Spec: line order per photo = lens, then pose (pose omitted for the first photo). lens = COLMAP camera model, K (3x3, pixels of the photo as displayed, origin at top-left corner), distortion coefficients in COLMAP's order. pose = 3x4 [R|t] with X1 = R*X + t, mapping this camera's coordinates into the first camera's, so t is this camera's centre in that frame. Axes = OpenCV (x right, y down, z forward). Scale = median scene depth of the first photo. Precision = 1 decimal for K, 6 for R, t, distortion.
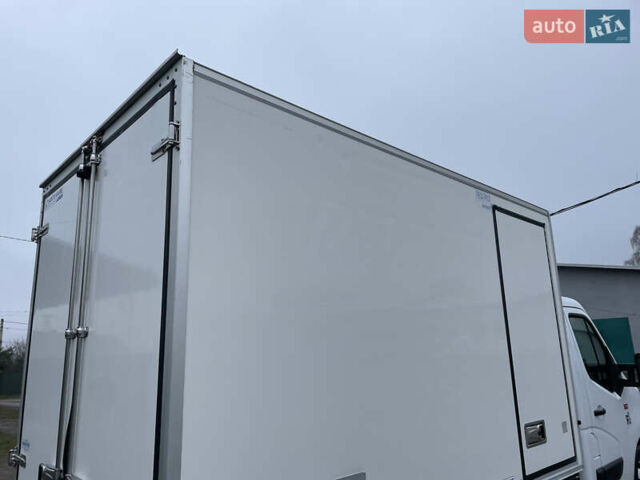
lens RADIAL K [[482.1, 0, 313.7], [0, 482.1, 245.1], [0, 0, 1]] dist [0.089563, -0.114388]
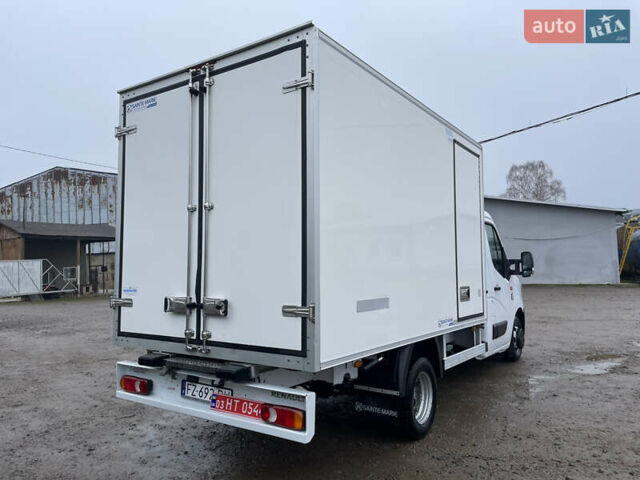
lens RADIAL K [[479.5, 0, 322.6], [0, 479.5, 235.3], [0, 0, 1]] dist [0.100699, -0.131008]
pose [[0.974018, 0.038609, 0.223154, -0.302255], [-0.070236, 0.988274, 0.135575, 0.029570], [-0.215302, -0.147726, 0.965309, -0.311079]]
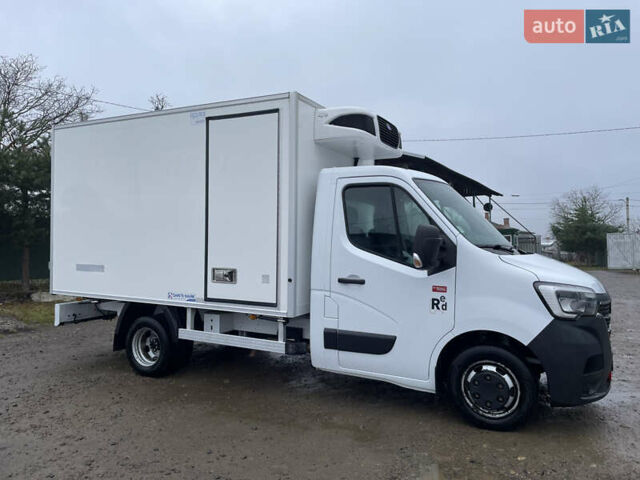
lens RADIAL K [[479.5, 0, 322.6], [0, 479.5, 235.3], [0, 0, 1]] dist [0.100699, -0.131008]
pose [[0.346885, 0.026741, -0.937526, 1.774975], [0.184830, 0.978043, 0.096284, 0.173492], [0.919515, -0.206682, 0.334326, 0.766744]]
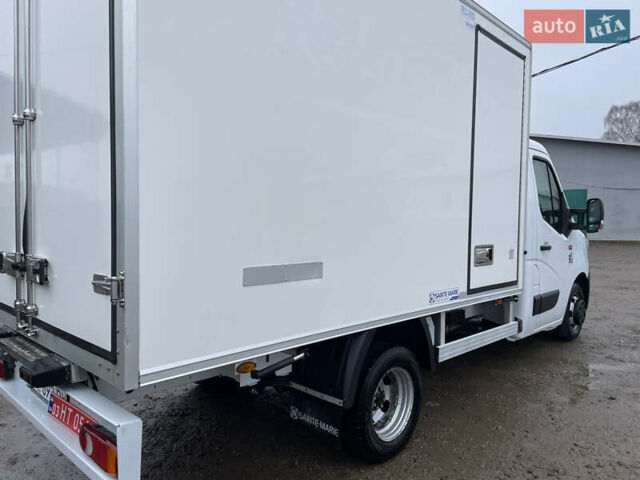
lens RADIAL K [[481.3, 0, 320.0], [0, 481.3, 241.3], [0, 0, 1]] dist [0.094382, -0.119812]
pose [[0.996721, 0.036455, 0.072232, 0.013923], [-0.053925, 0.964869, 0.257139, 0.093401], [-0.060320, -0.260191, 0.963671, 0.000198]]
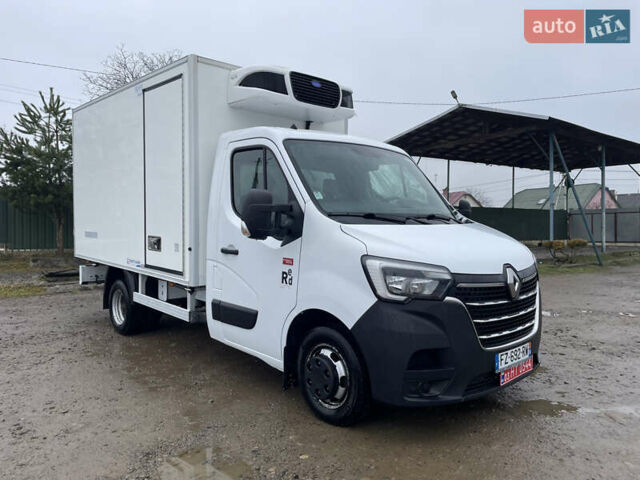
lens RADIAL K [[479.5, 0, 322.6], [0, 479.5, 235.3], [0, 0, 1]] dist [0.100699, -0.131008]
pose [[0.005397, 0.075131, -0.997159, 1.815635], [0.205487, 0.975810, 0.074634, 0.334297], [0.978645, -0.205306, -0.010172, 1.432095]]
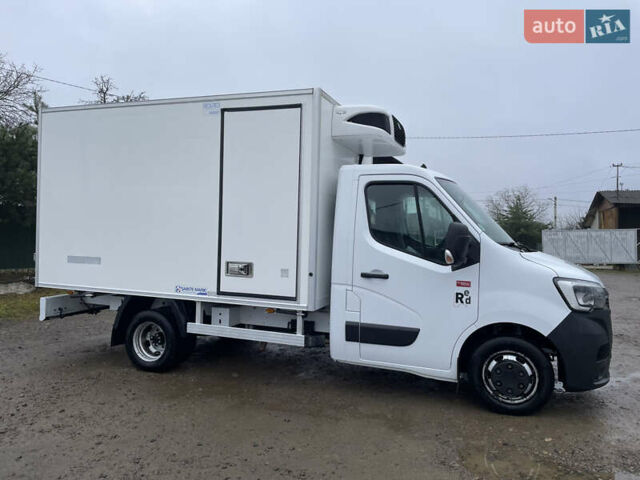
lens RADIAL K [[479.5, 0, 322.6], [0, 479.5, 235.3], [0, 0, 1]] dist [0.100699, -0.131008]
pose [[0.460368, 0.047949, -0.886433, 1.709564], [0.154851, 0.978894, 0.133372, 0.127366], [0.874118, -0.198665, 0.443226, 0.569598]]
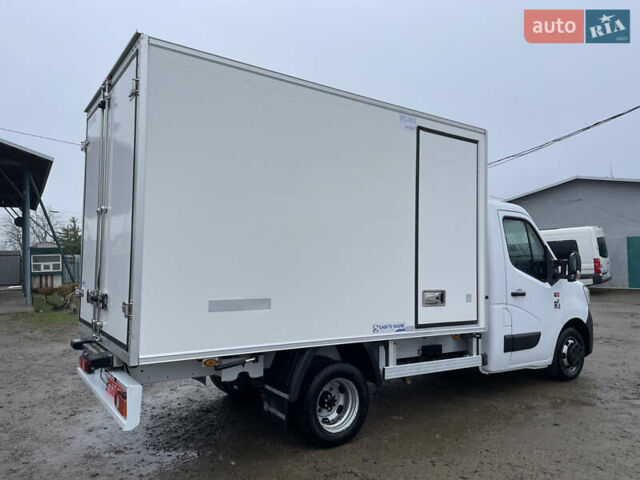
lens RADIAL K [[481.3, 0, 320.0], [0, 481.3, 241.3], [0, 0, 1]] dist [0.094382, -0.119812]
pose [[0.989674, 0.035328, -0.138918, 0.300339], [-0.010913, 0.984910, 0.172724, -0.001886], [0.142923, -0.169425, 0.975125, -0.316779]]
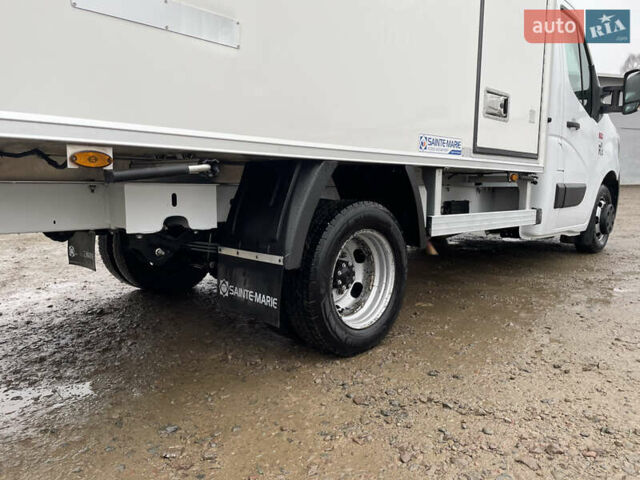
lens RADIAL K [[482.1, 0, 313.7], [0, 482.1, 245.1], [0, 0, 1]] dist [0.089563, -0.114388]
pose [[0.998228, 0.026049, 0.053495, 0.109703], [-0.042564, 0.940858, 0.336117, 0.323016], [-0.041576, -0.337798, 0.940300, 0.173104]]
